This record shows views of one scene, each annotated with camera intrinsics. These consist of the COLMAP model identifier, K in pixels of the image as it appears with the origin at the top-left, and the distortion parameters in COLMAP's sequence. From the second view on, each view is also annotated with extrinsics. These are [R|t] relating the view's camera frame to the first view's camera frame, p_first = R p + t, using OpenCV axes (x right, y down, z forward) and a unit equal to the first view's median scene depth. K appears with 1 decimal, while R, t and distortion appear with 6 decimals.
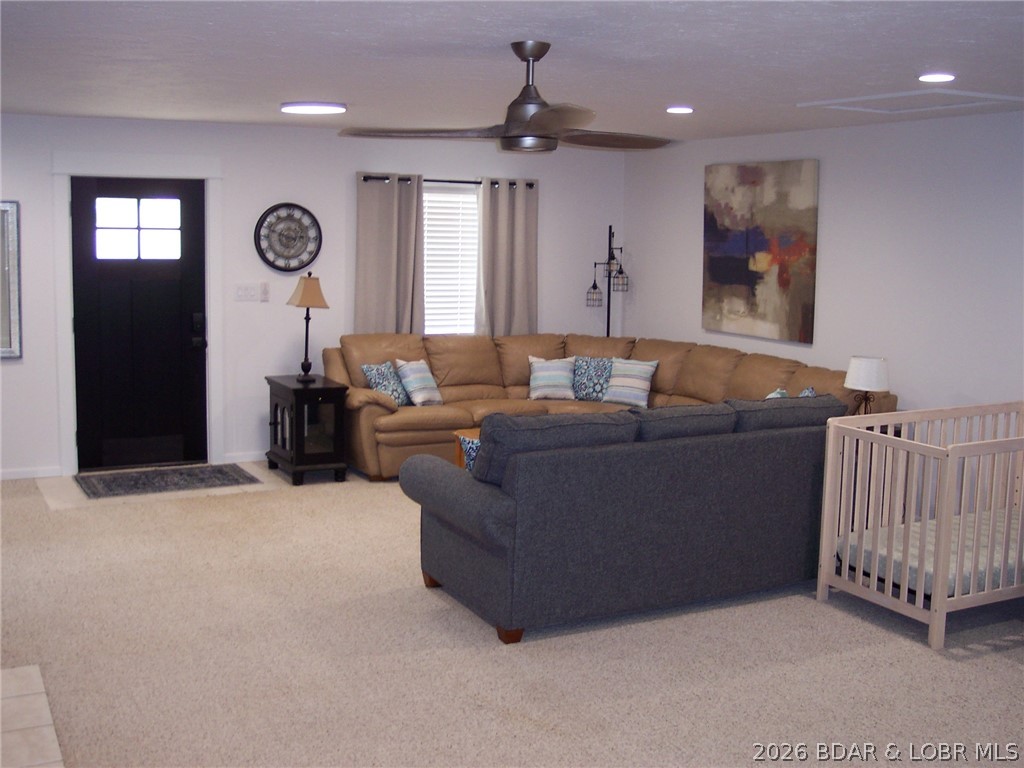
lens RADIAL K [[1167.6, 0, 514.5], [0, 1167.6, 379.9], [0, 0, 1]] dist [-0.161071, 0.270949]
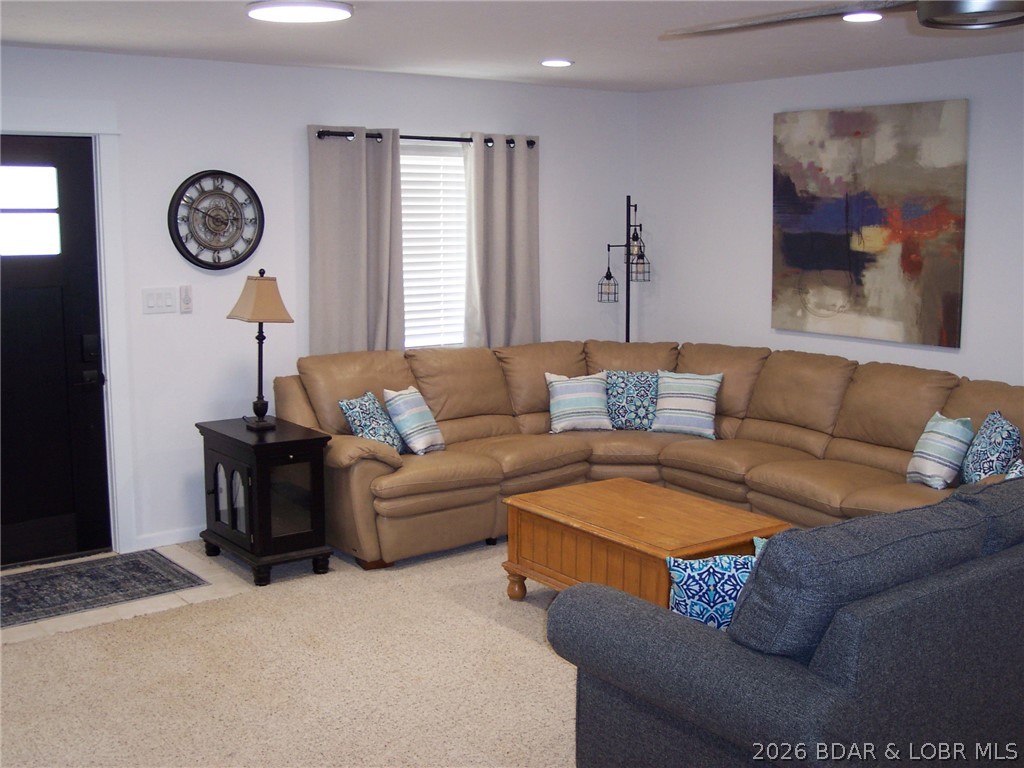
lens RADIAL K [[1167.6, 0, 514.5], [0, 1167.6, 379.9], [0, 0, 1]] dist [-0.161071, 0.270949]
pose [[0.986363, -0.043202, 0.158812, -0.133654], [0.040384, 0.998965, 0.020930, -0.034559], [-0.159552, -0.014231, 0.987087, 0.288388]]
